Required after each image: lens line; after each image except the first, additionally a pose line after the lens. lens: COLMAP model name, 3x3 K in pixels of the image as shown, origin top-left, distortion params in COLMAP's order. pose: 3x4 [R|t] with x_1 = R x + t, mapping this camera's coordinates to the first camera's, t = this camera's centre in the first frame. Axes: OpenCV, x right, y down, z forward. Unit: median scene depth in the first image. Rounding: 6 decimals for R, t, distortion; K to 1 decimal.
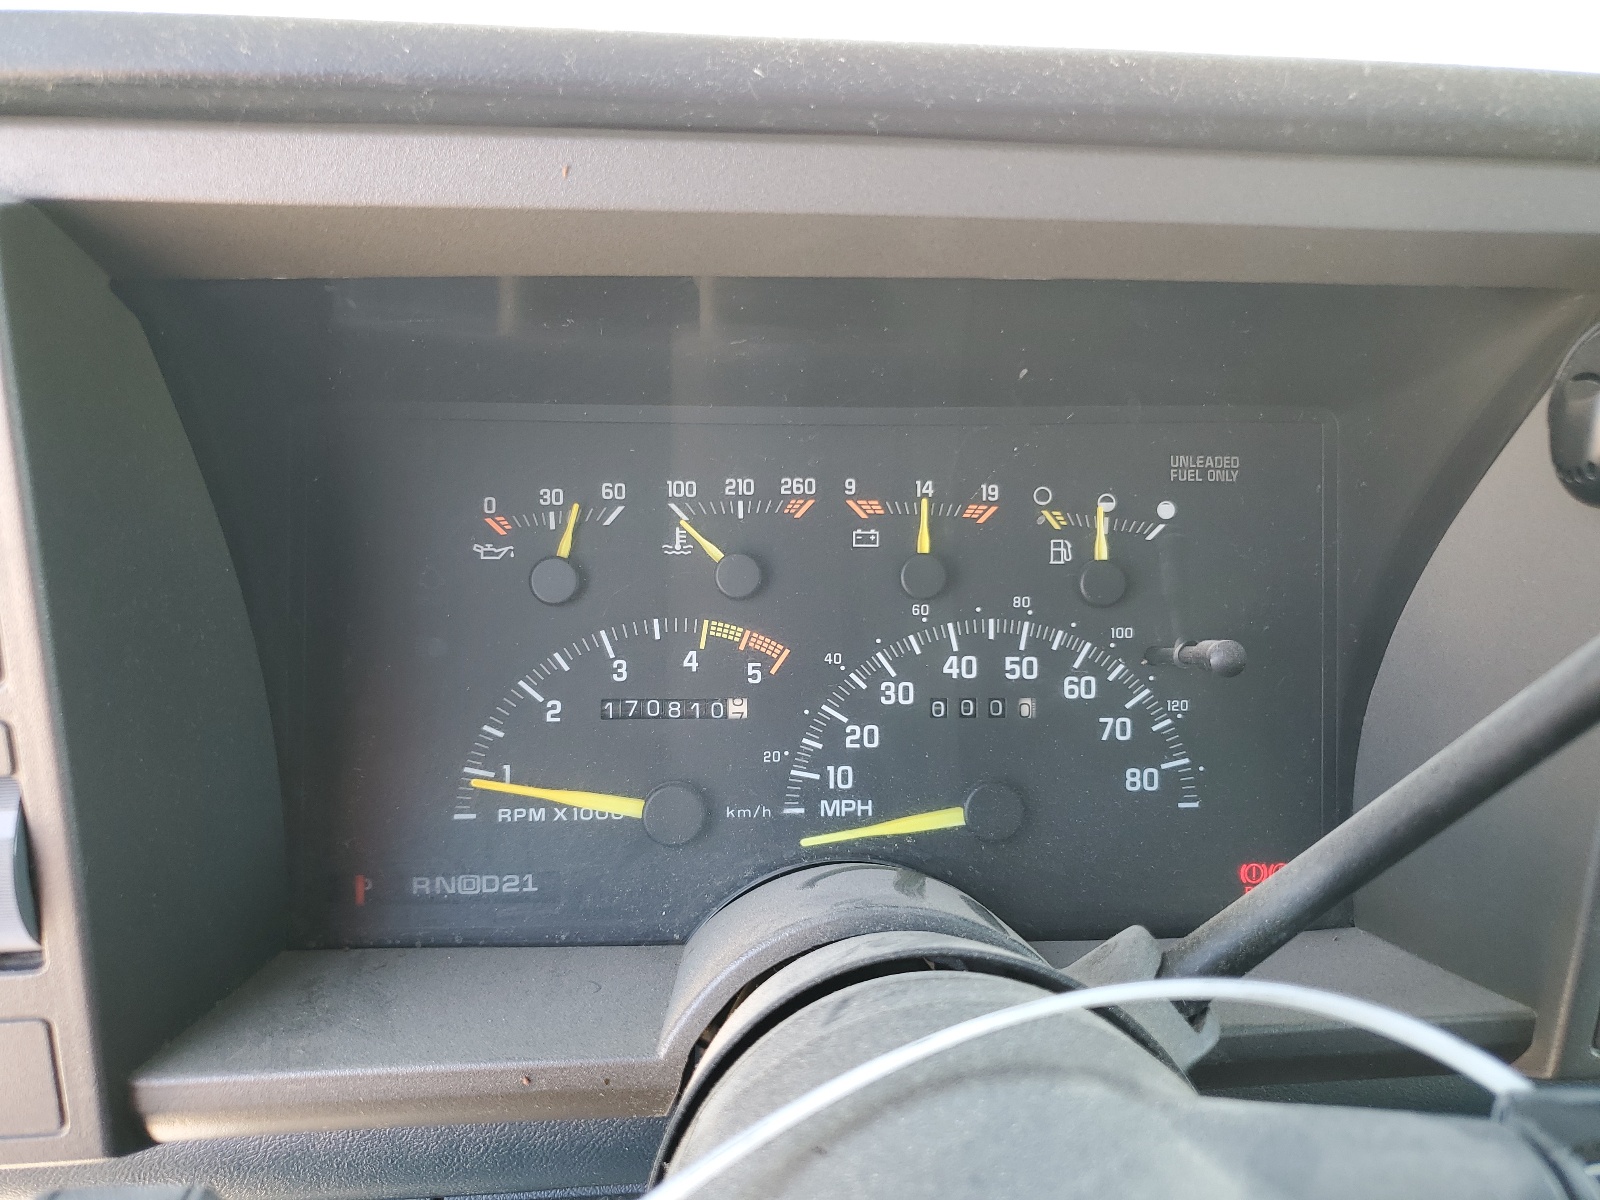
lens RADIAL K [[1236.0, 0, 800.0], [0, 1236.0, 600.0], [0, 0, 1]] dist [-0.036270, -0.002779]
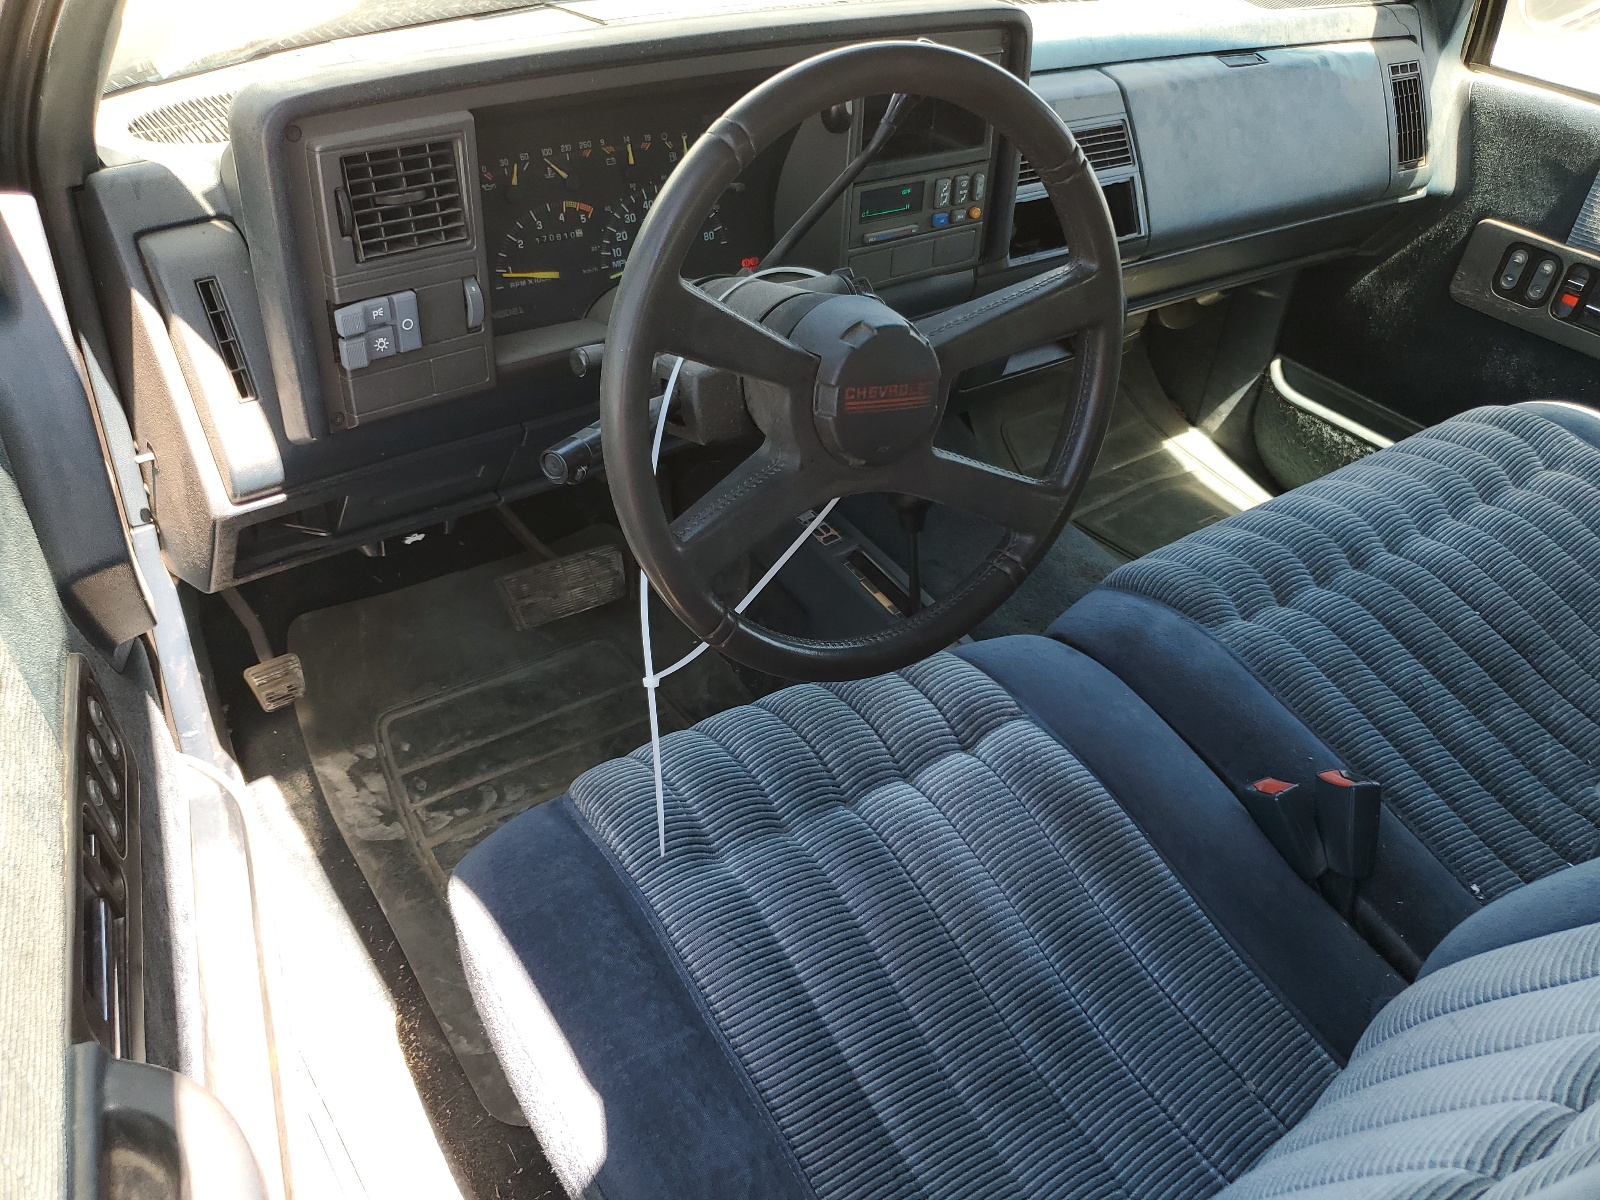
lens RADIAL K [[1236.0, 0, 800.0], [0, 1236.0, 600.0], [0, 0, 1]] dist [-0.036270, -0.002779]
pose [[0.862864, -0.282752, 0.418947, -1.006361], [0.112078, 0.915285, 0.386900, -0.168418], [-0.492853, -0.286888, 0.821457, -1.725381]]
